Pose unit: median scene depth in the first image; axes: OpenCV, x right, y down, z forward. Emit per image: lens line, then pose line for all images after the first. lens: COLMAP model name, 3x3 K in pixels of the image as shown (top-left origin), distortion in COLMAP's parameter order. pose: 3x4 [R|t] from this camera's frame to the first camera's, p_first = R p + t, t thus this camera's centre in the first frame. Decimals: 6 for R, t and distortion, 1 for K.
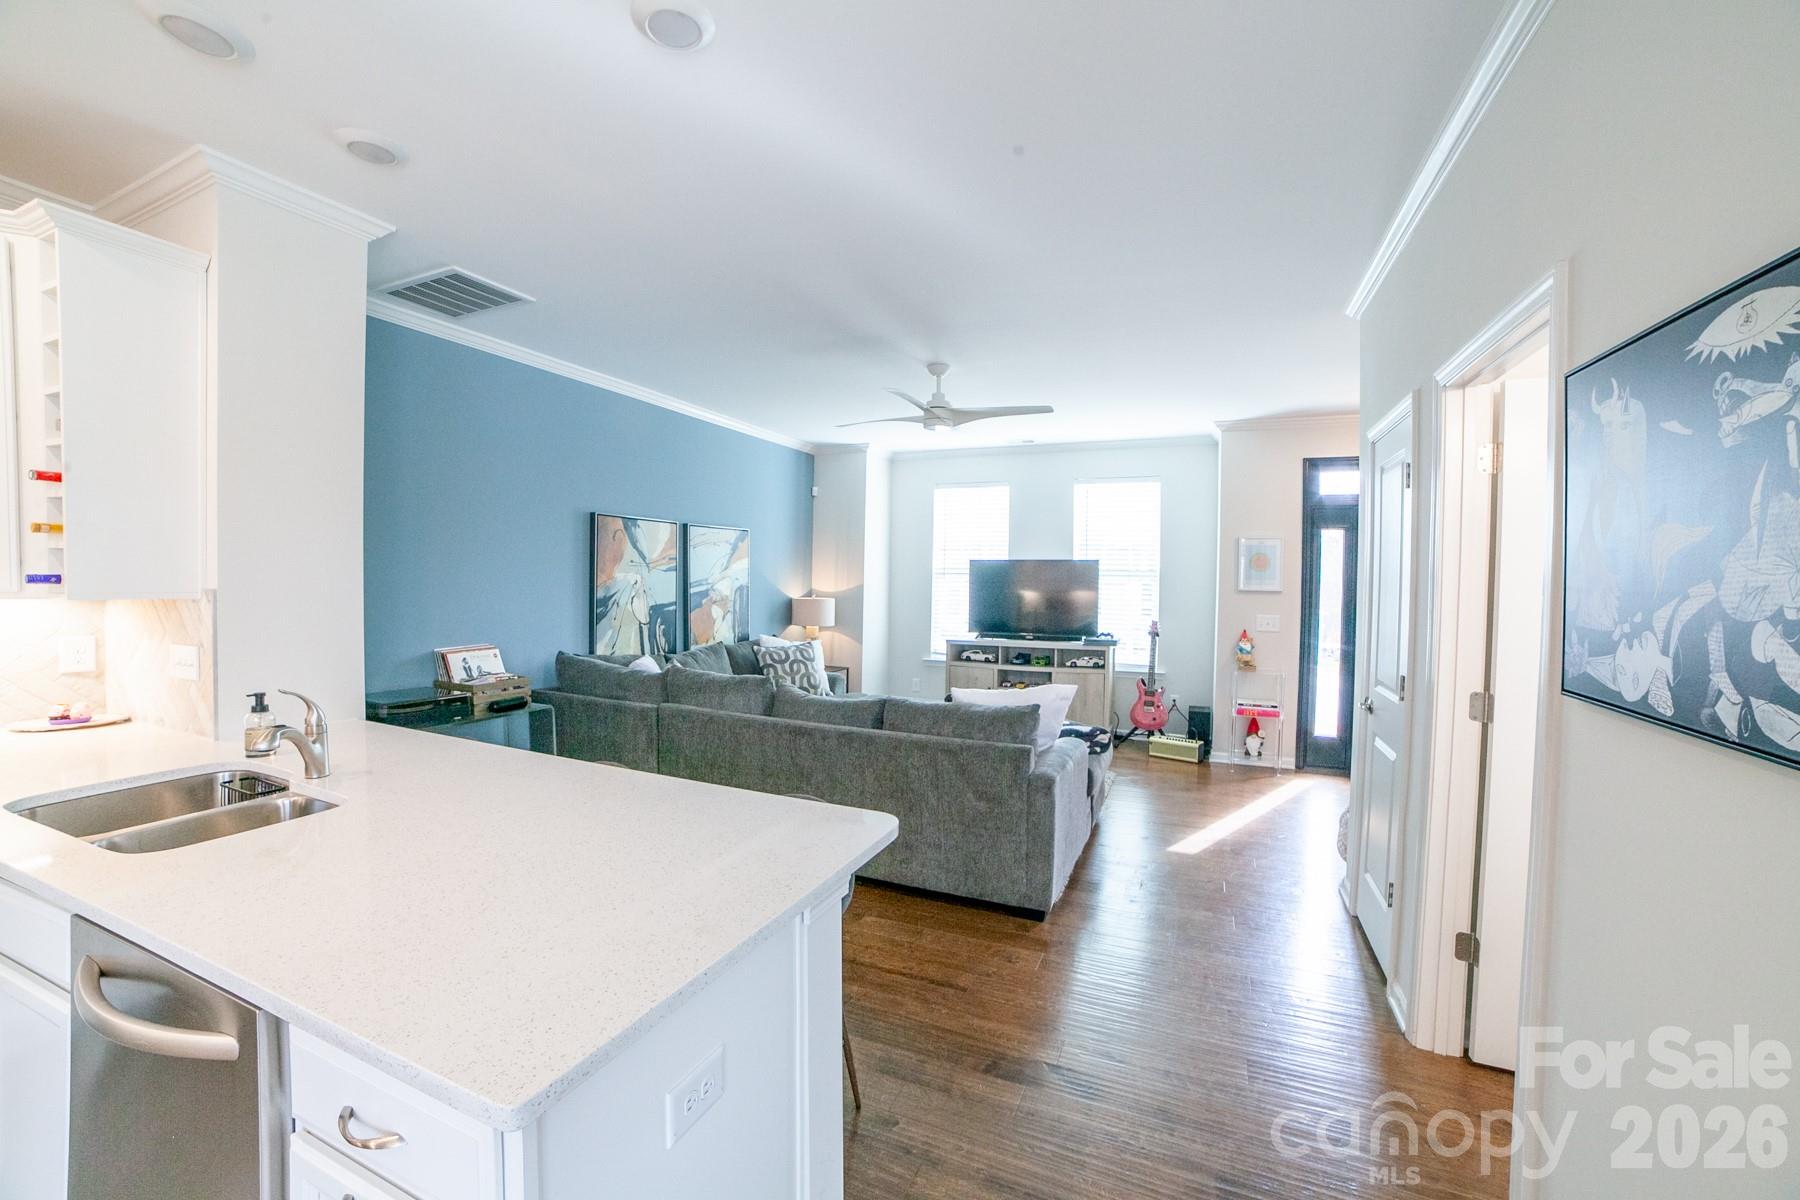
lens RADIAL K [[663.2, 0, 910.9], [0, 663.2, 587.6], [0, 0, 1]] dist [0.011006, 0.000433]
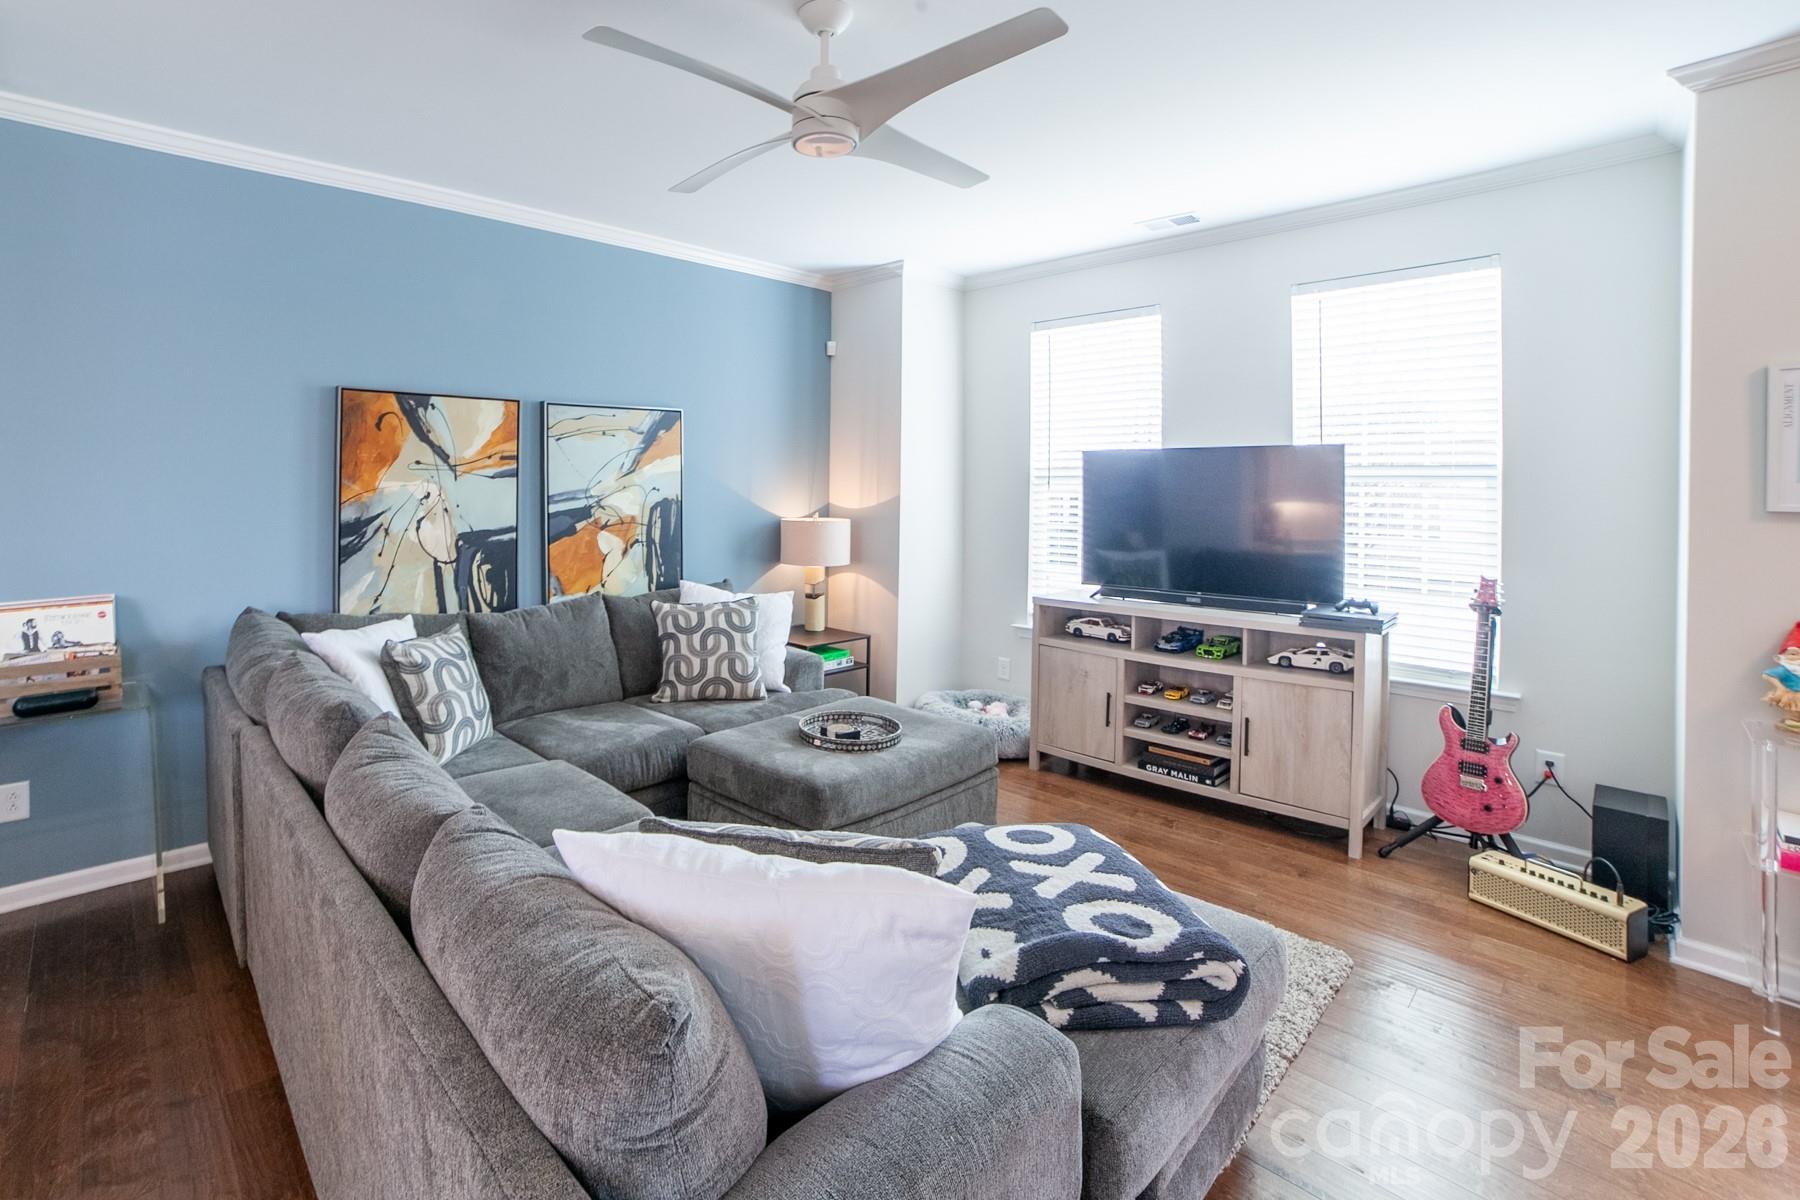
lens RADIAL K [[801.5, 0, 828.7], [0, 801.5, 473.9], [0, 0, 1]] dist [-0.024288, 0.004297]
pose [[0.919434, -0.015229, -0.392950, 0.191860], [0.002769, 0.999476, -0.032256, -0.002866], [0.393235, 0.028569, 0.918994, 0.387108]]
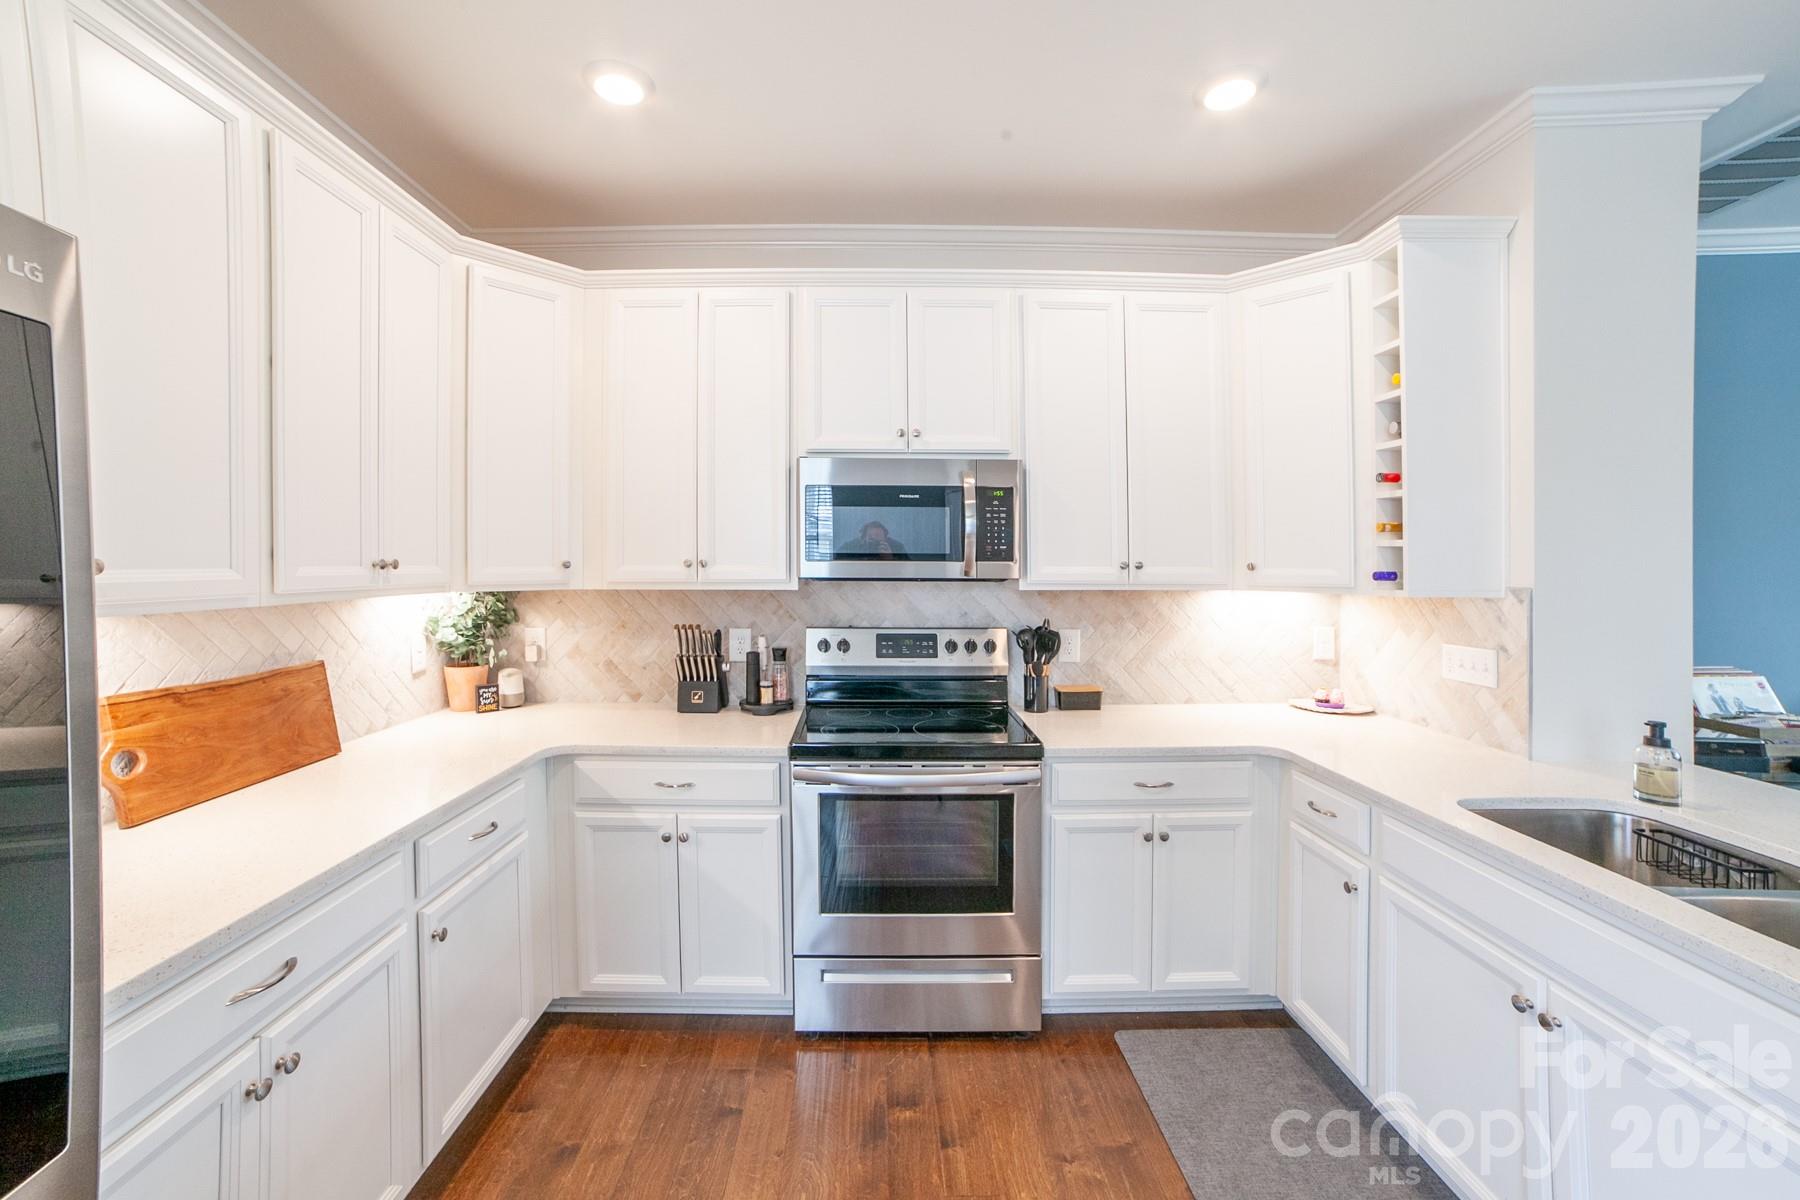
lens RADIAL K [[695.2, 0, 849.1], [0, 695.2, 567.7], [0, 0, 1]] dist [-0.049797, 0.006020]
pose [[0.386234, -0.008198, -0.922364, -0.233508], [-0.005497, 0.999922, -0.011189, -0.003536], [0.922384, 0.009392, 0.386159, -0.061366]]
